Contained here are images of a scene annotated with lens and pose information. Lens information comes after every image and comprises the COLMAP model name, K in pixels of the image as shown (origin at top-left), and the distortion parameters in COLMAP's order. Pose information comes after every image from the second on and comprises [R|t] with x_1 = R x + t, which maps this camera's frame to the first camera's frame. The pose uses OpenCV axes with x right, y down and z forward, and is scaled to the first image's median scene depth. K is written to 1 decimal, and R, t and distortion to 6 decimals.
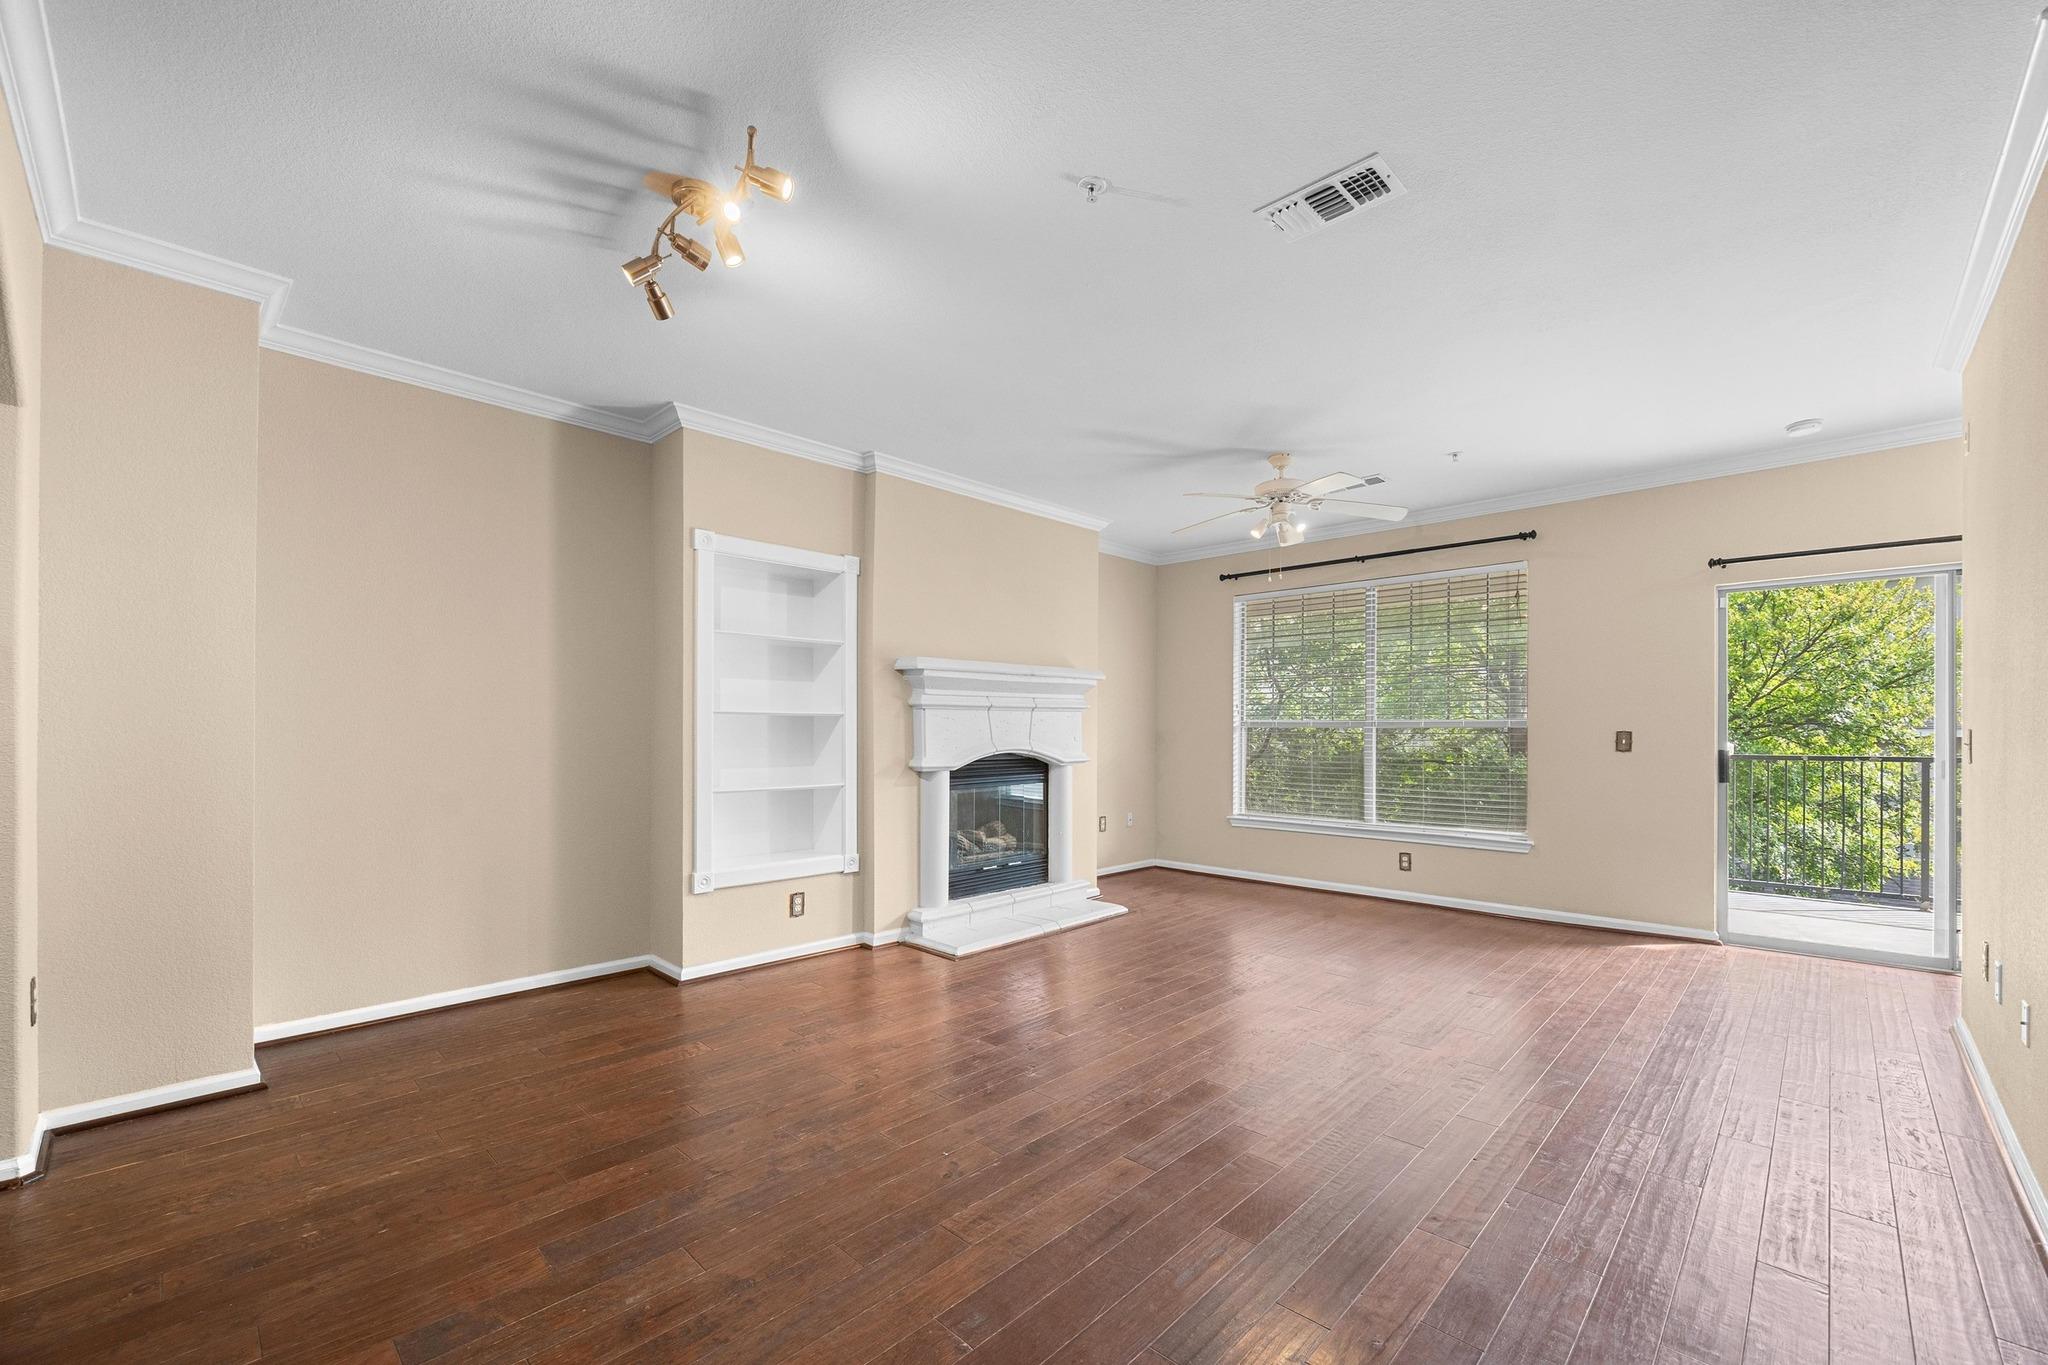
lens RADIAL K [[841.9, 0, 1023.9], [0, 841.9, 726.3], [0, 0, 1]] dist [0.000376, 0.000279]
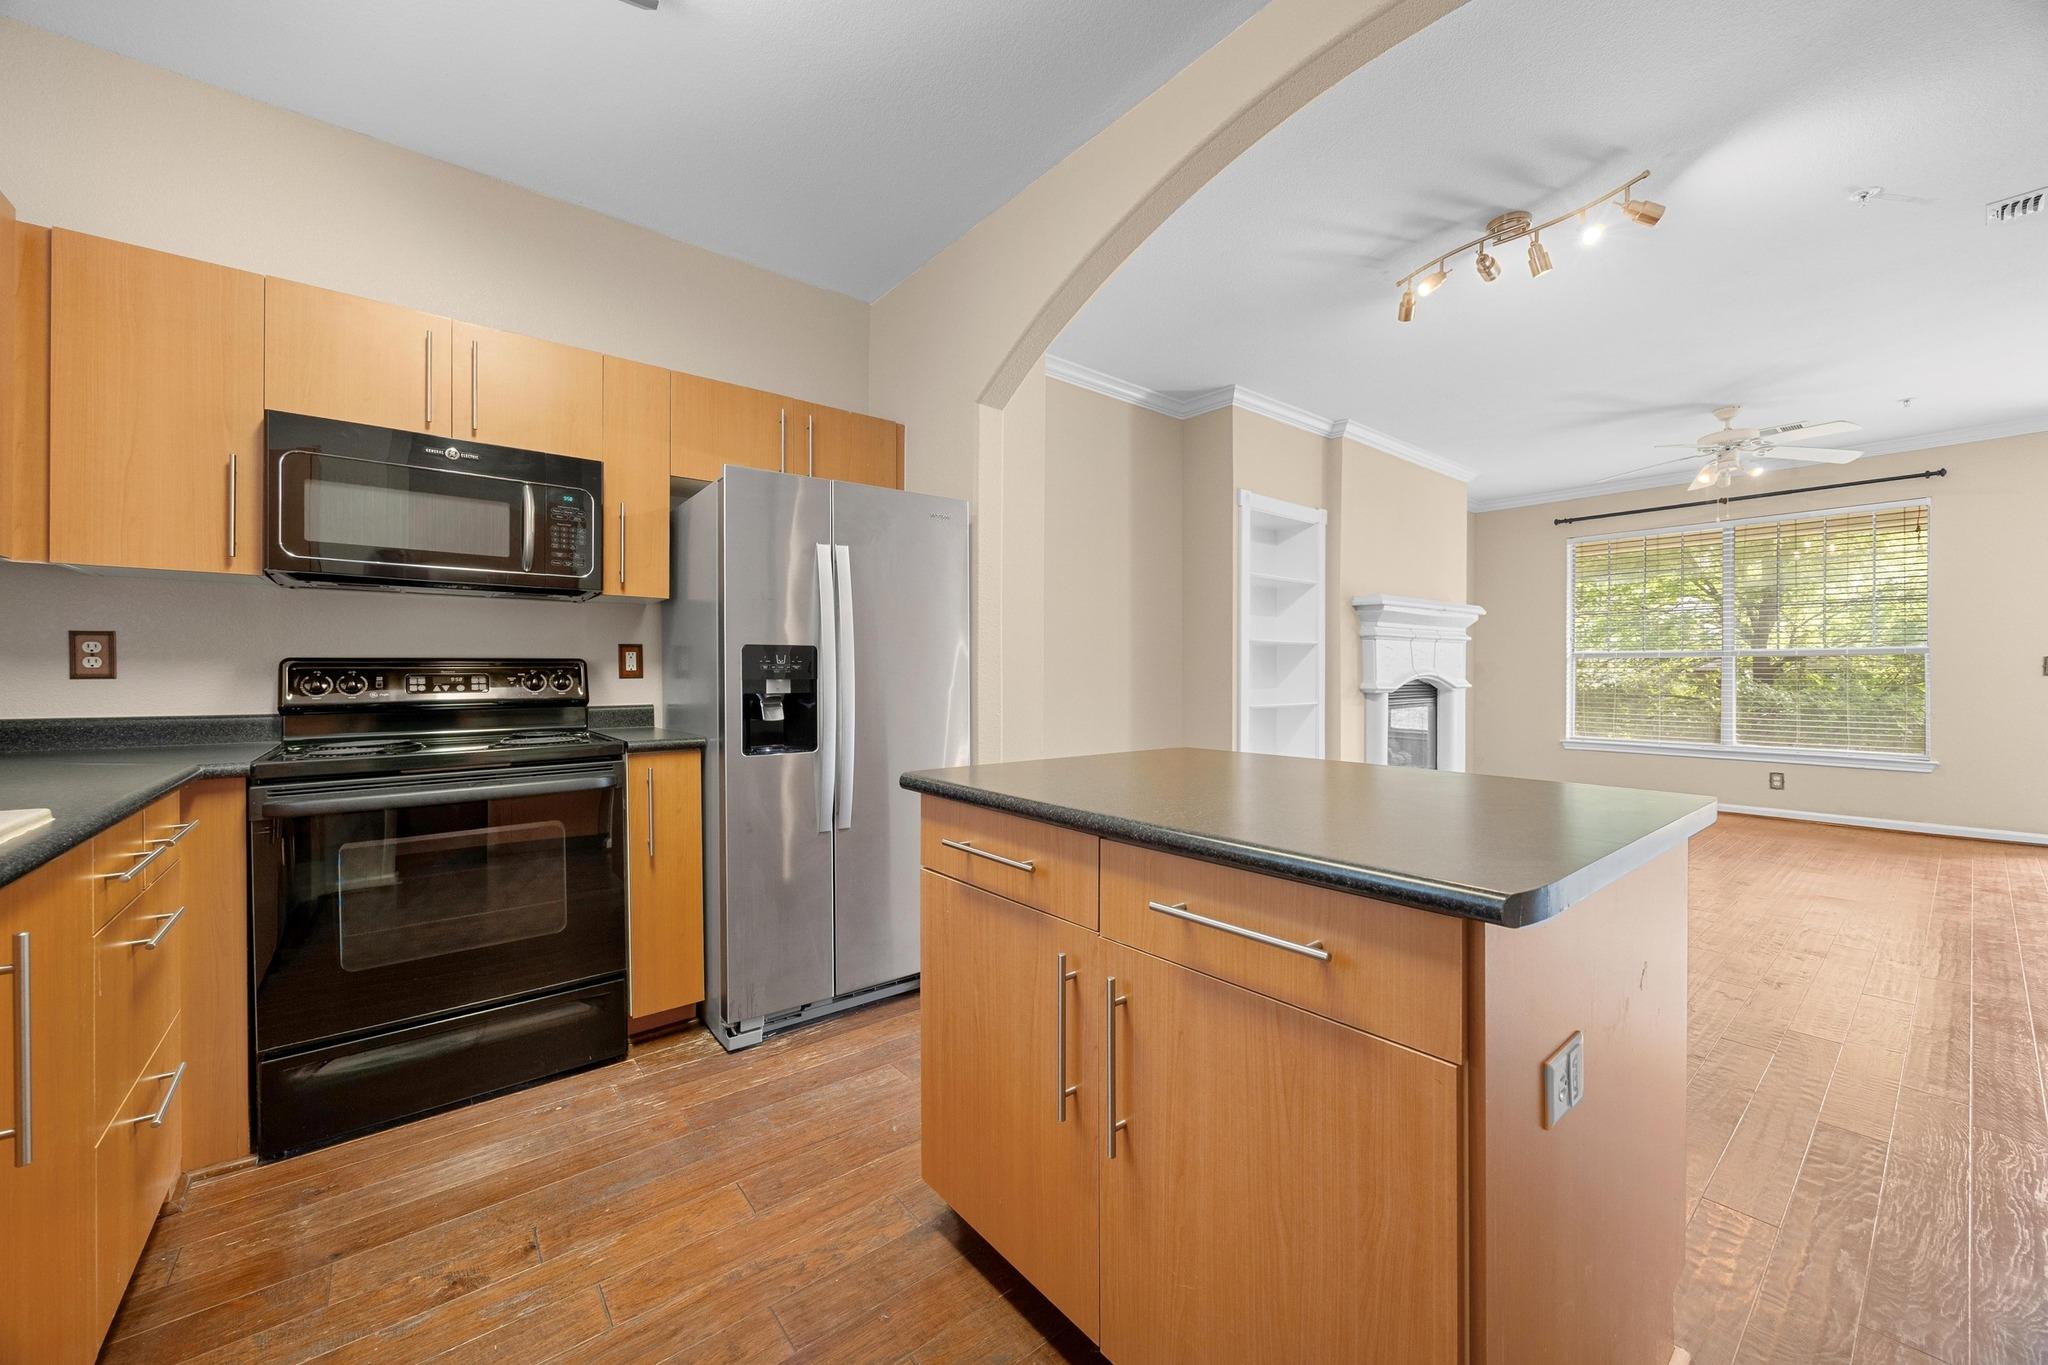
lens RADIAL K [[781.0, 0, 1025.5], [0, 781.0, 675.2], [0, 0, 1]] dist [0.001924, 0.000228]
pose [[0.993930, -0.001872, -0.109999, -0.486424], [0.002643, 0.999973, 0.006860, 0.020937], [0.109983, -0.007109, 0.993908, -0.128240]]
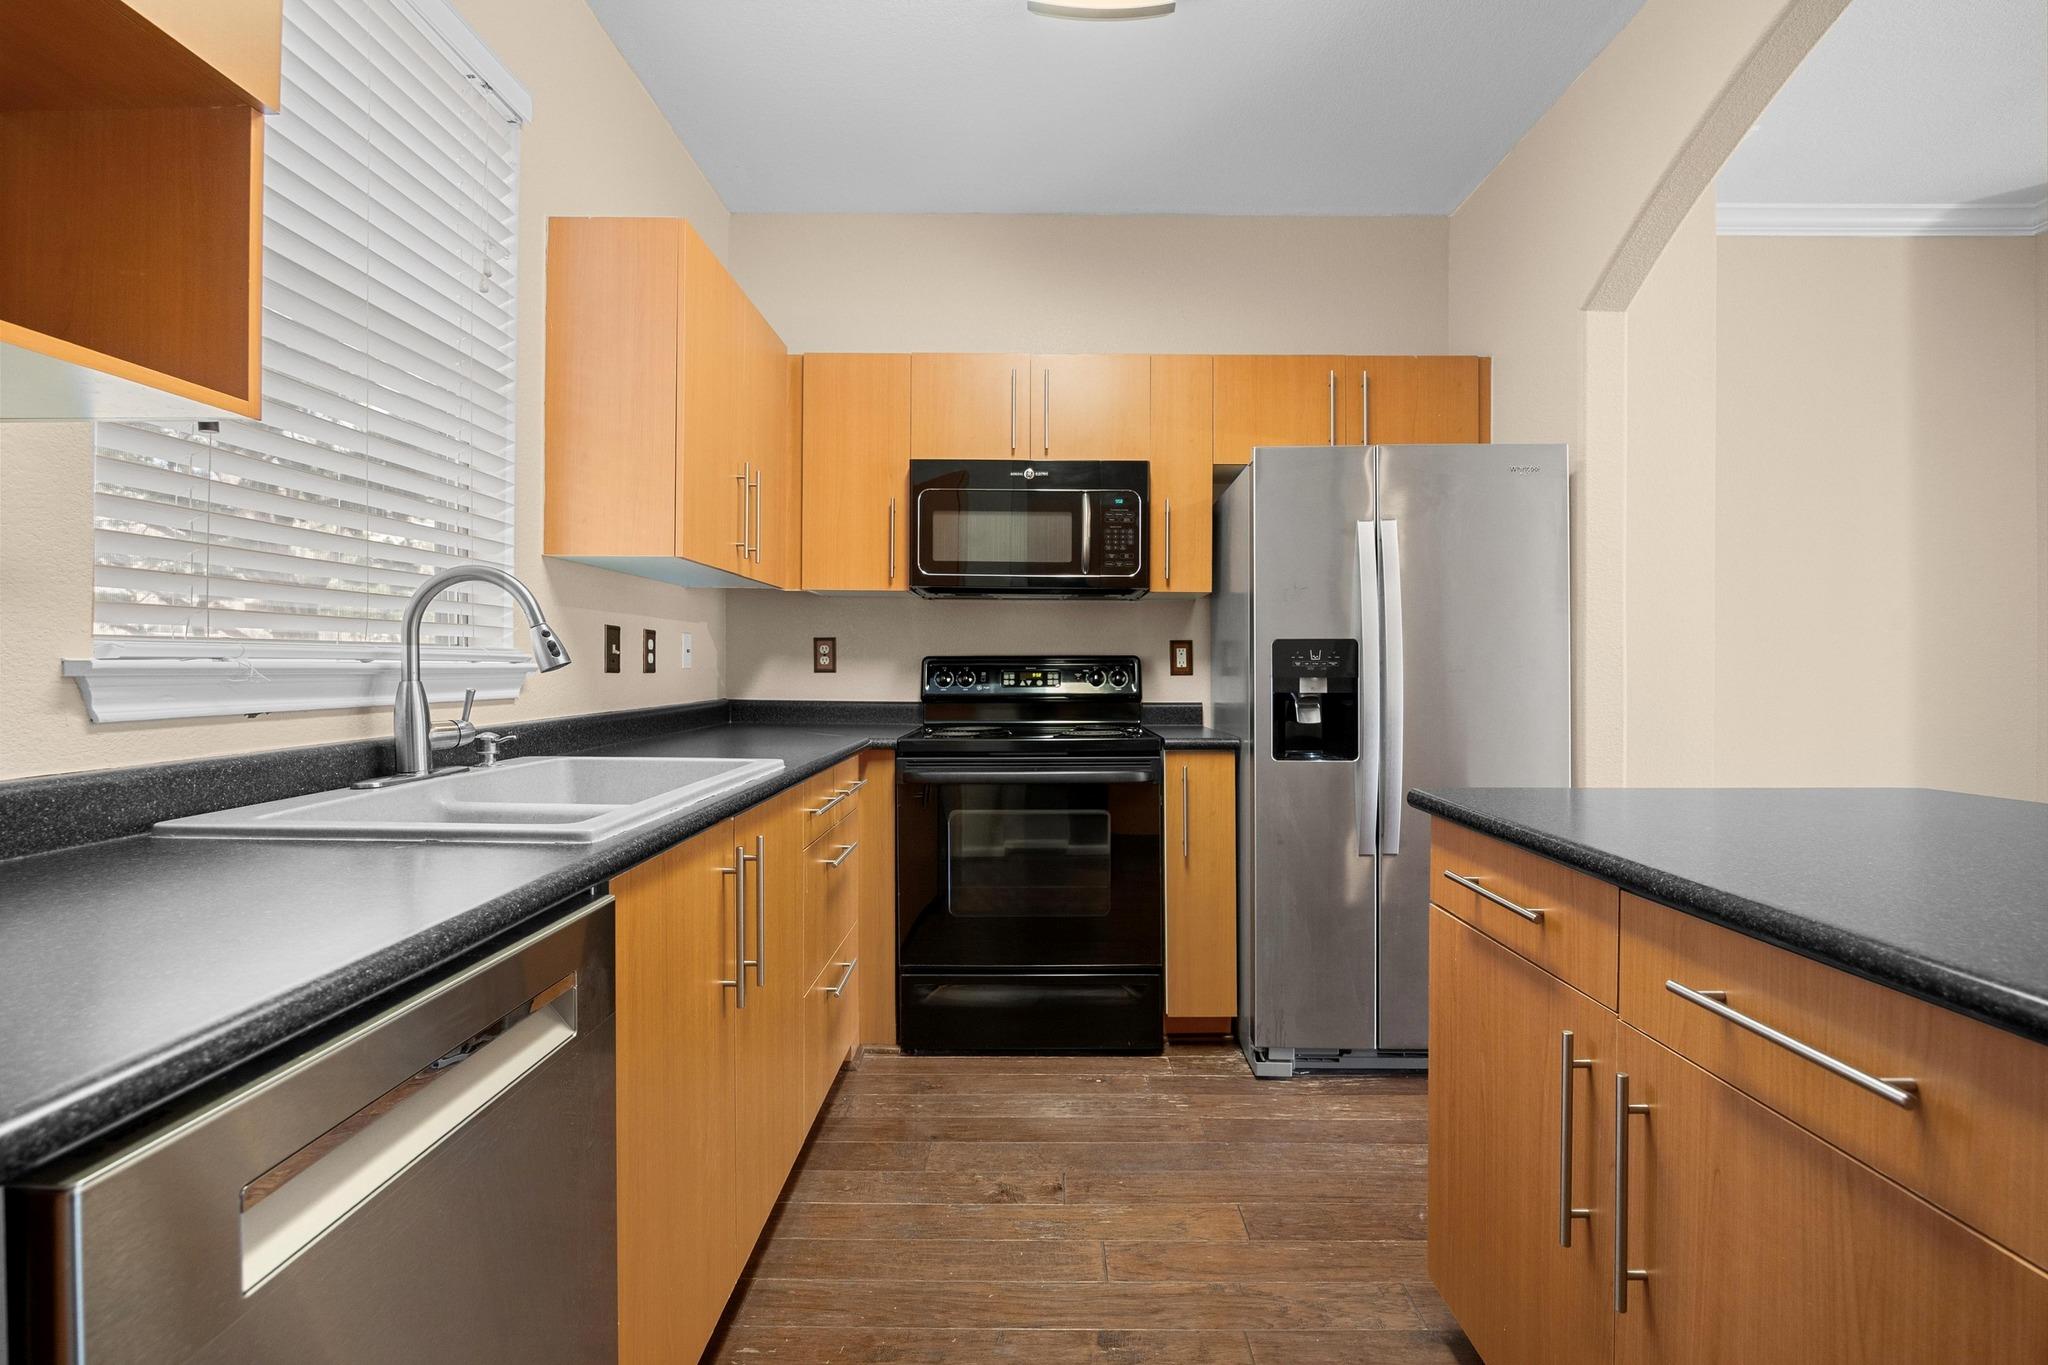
lens RADIAL K [[937.3, 0, 1029.6], [0, 937.3, 672.9], [0, 0, 1]] dist [-0.001160, 0.012956]
pose [[0.695811, 0.003515, -0.718217, -0.409191], [0.000188, 0.999987, 0.005077, 0.021314], [0.718225, -0.003667, 0.695801, -0.141391]]
